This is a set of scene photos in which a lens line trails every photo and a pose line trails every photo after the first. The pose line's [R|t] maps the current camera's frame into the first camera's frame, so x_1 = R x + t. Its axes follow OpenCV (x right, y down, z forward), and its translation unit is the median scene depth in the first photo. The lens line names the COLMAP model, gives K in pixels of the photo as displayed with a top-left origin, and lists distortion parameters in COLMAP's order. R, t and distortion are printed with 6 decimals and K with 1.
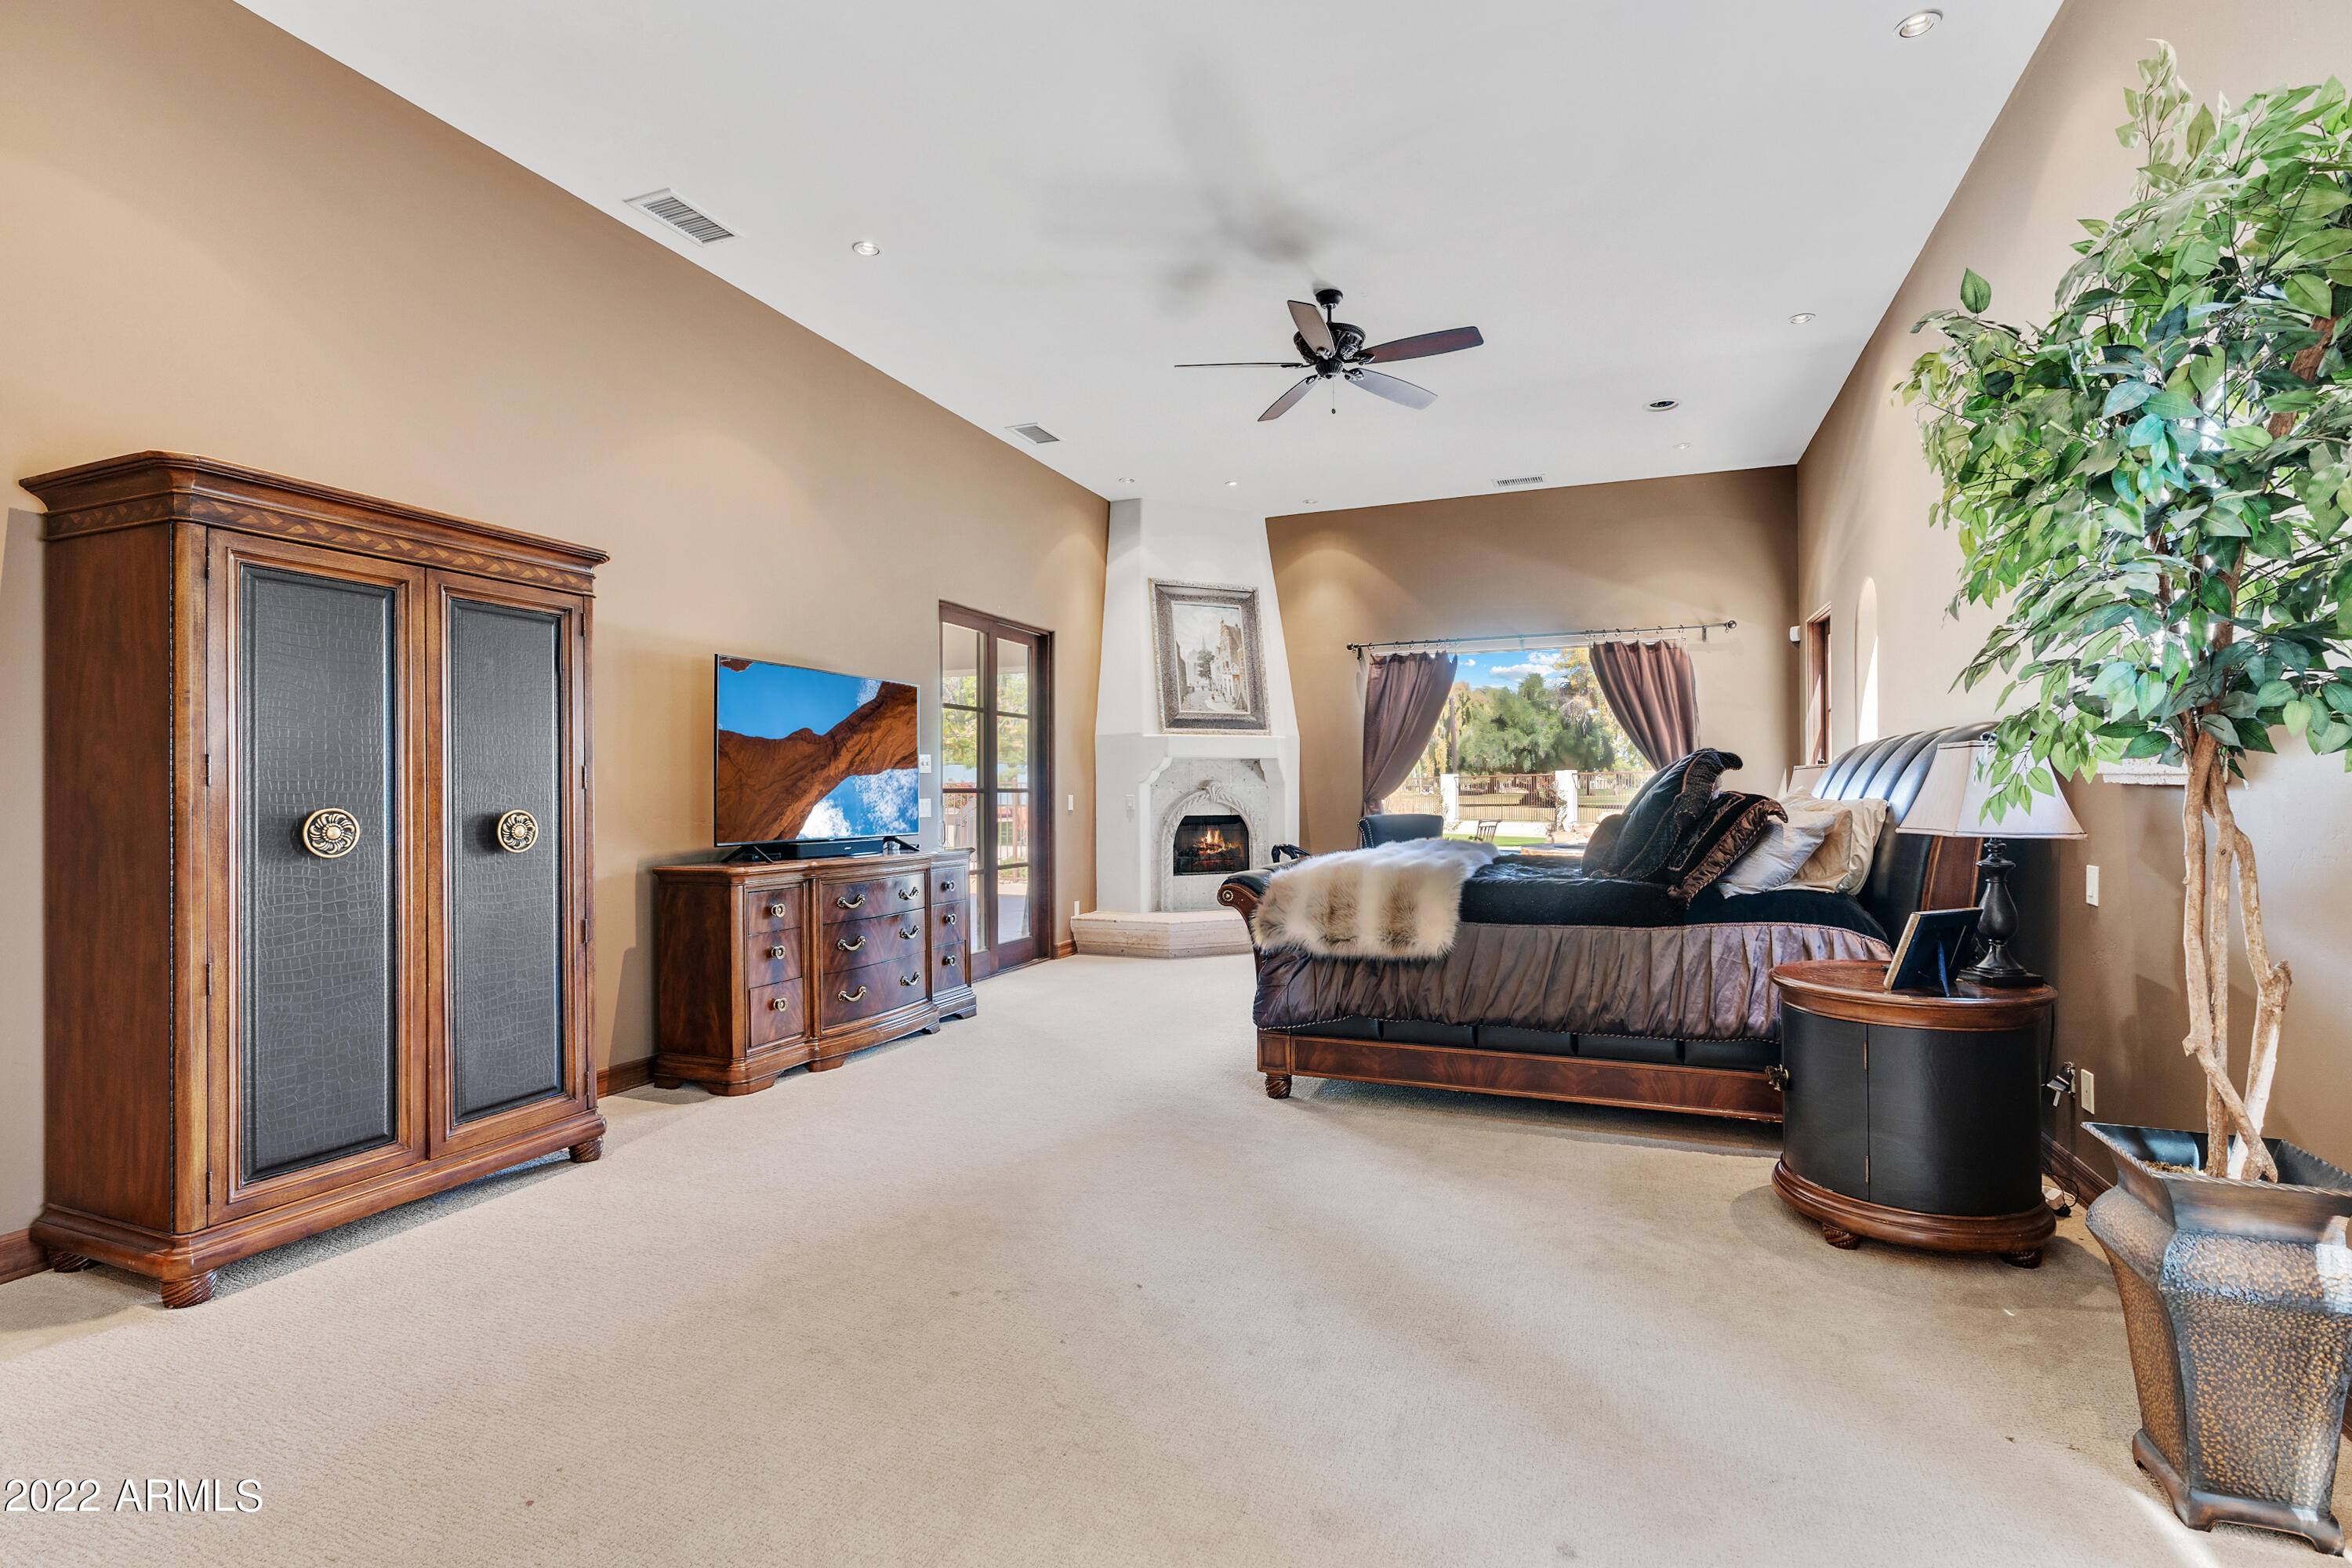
lens RADIAL K [[1080.7, 0, 1182.5], [0, 1080.7, 794.6], [0, 0, 1]] dist [-0.000248, -0.001045]
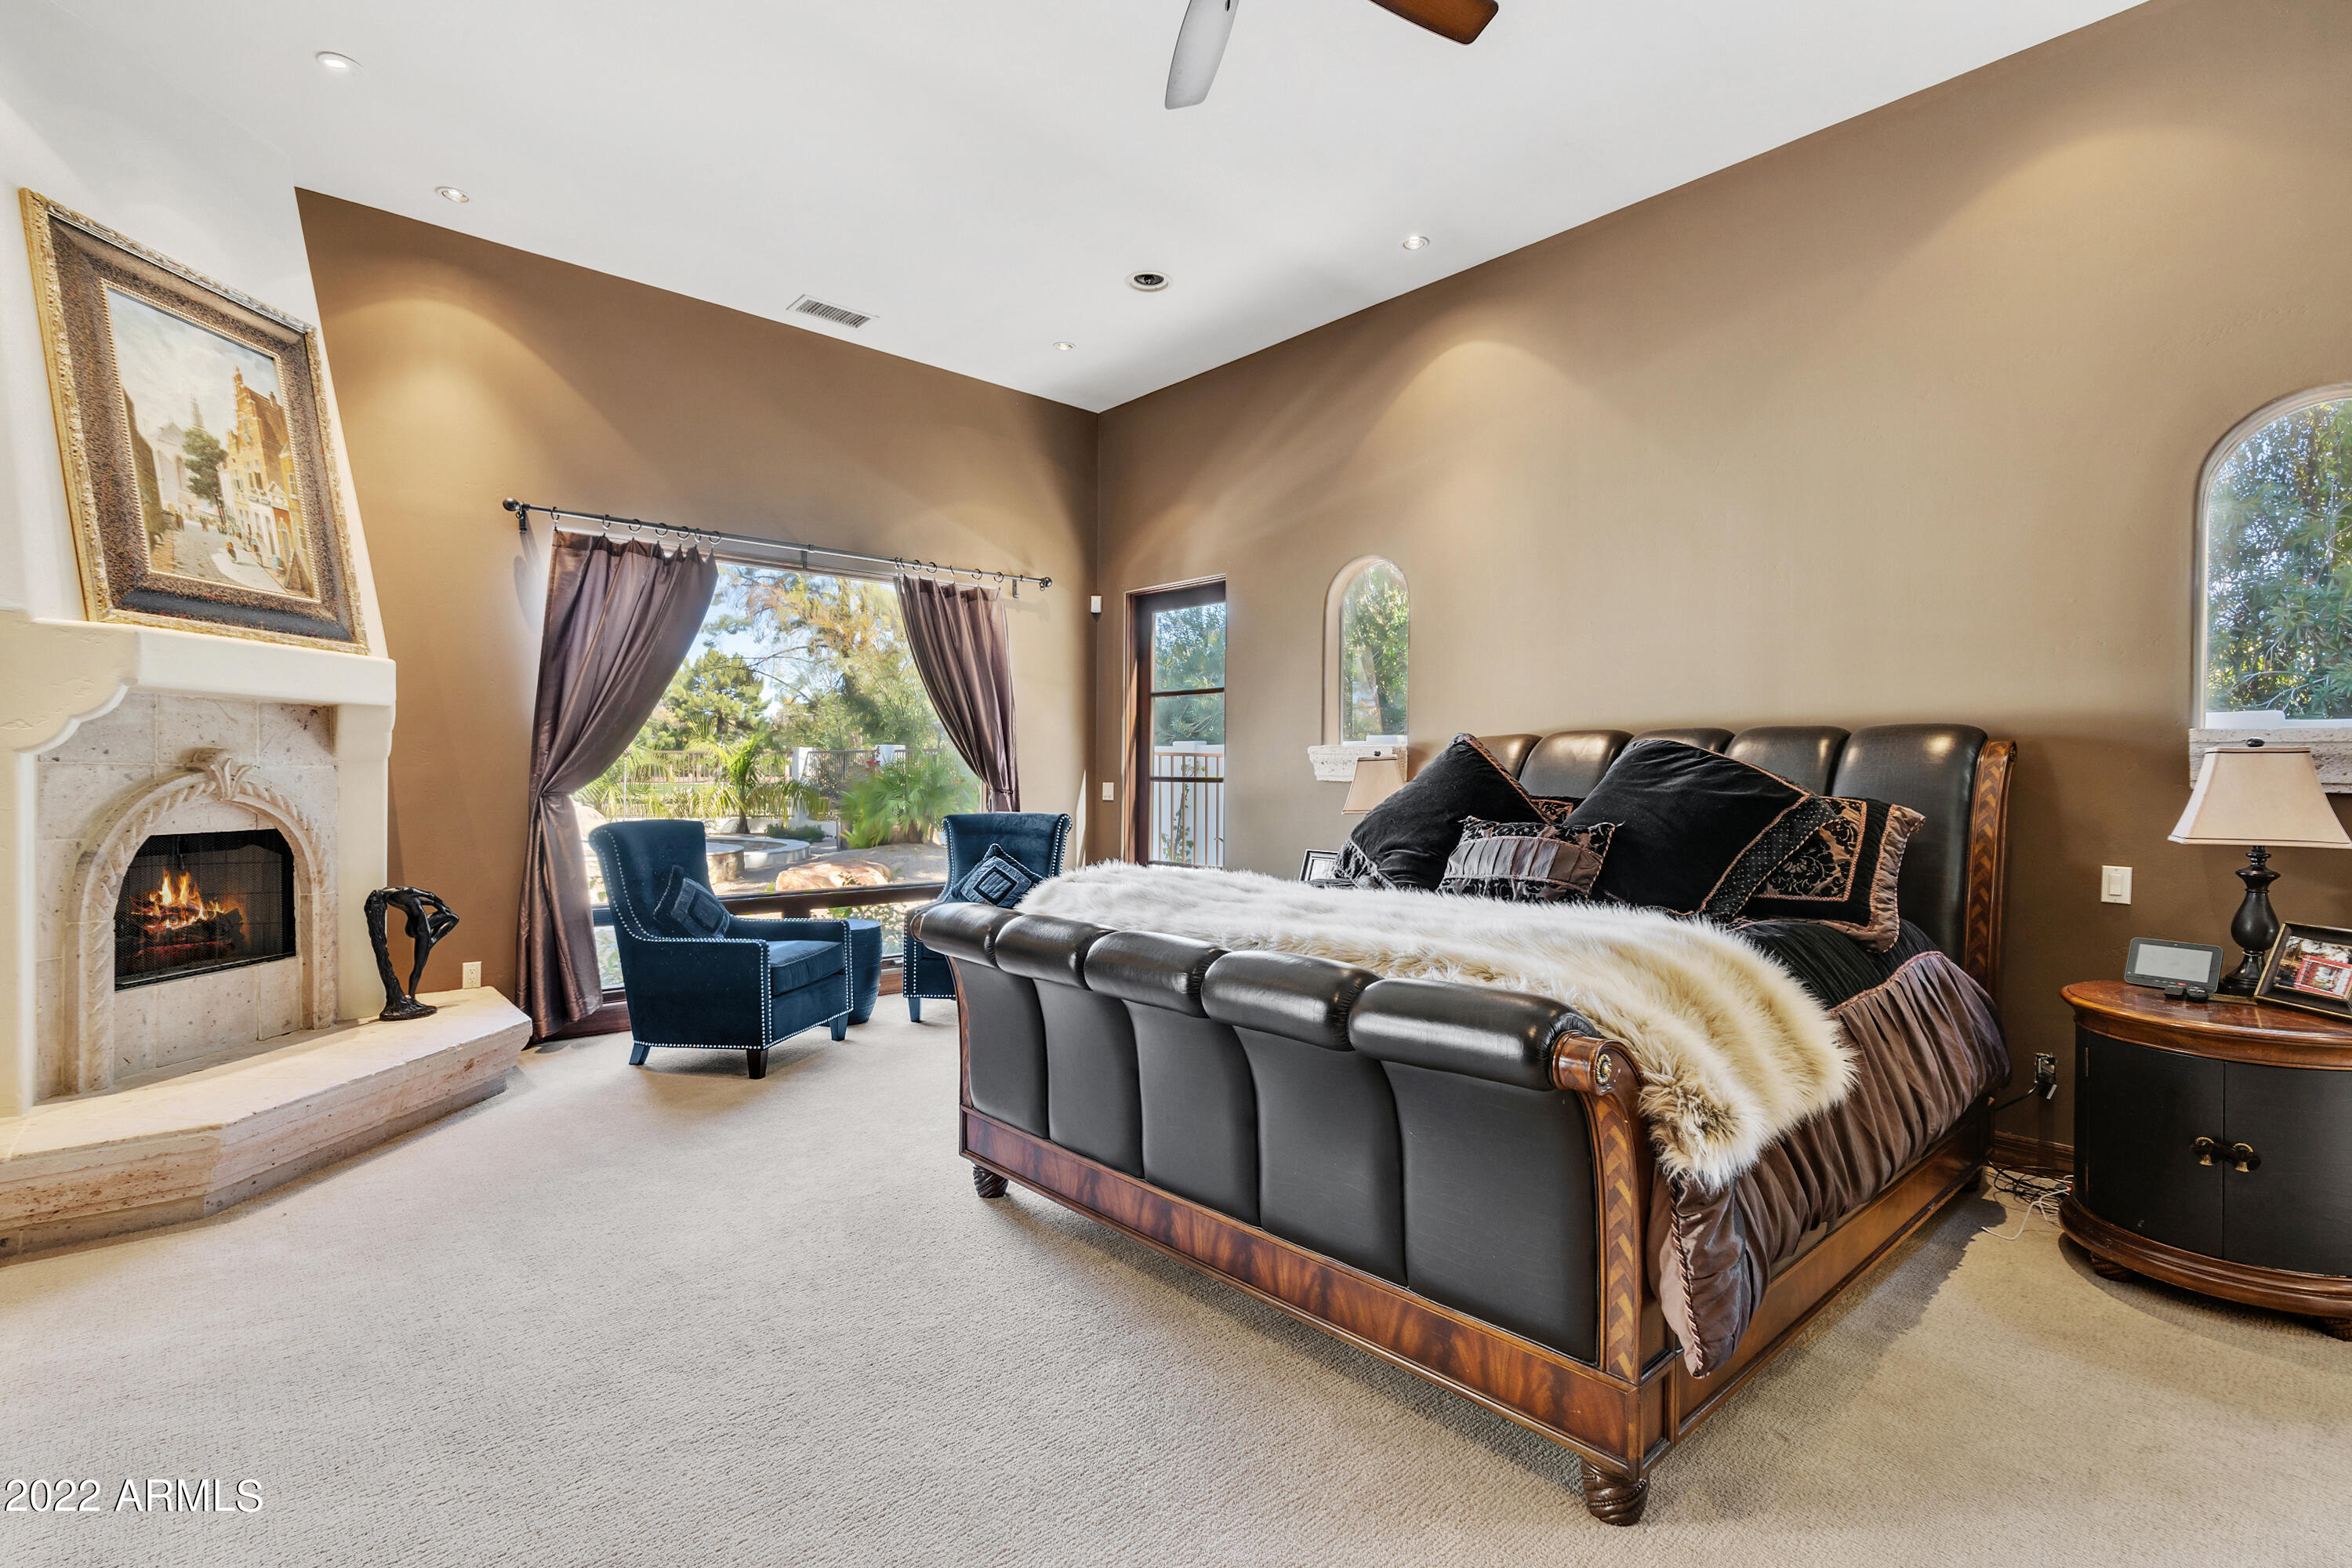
lens RADIAL K [[1101.6, 0, 1176.0], [0, 1101.6, 784.0], [0, 0, 1]] dist [-0.005664, -0.000741]
pose [[0.448531, 0.005328, 0.893751, -0.185516], [-0.005595, 0.999979, -0.003153, -0.000325], [-0.893750, -0.003586, 0.448552, 0.481689]]
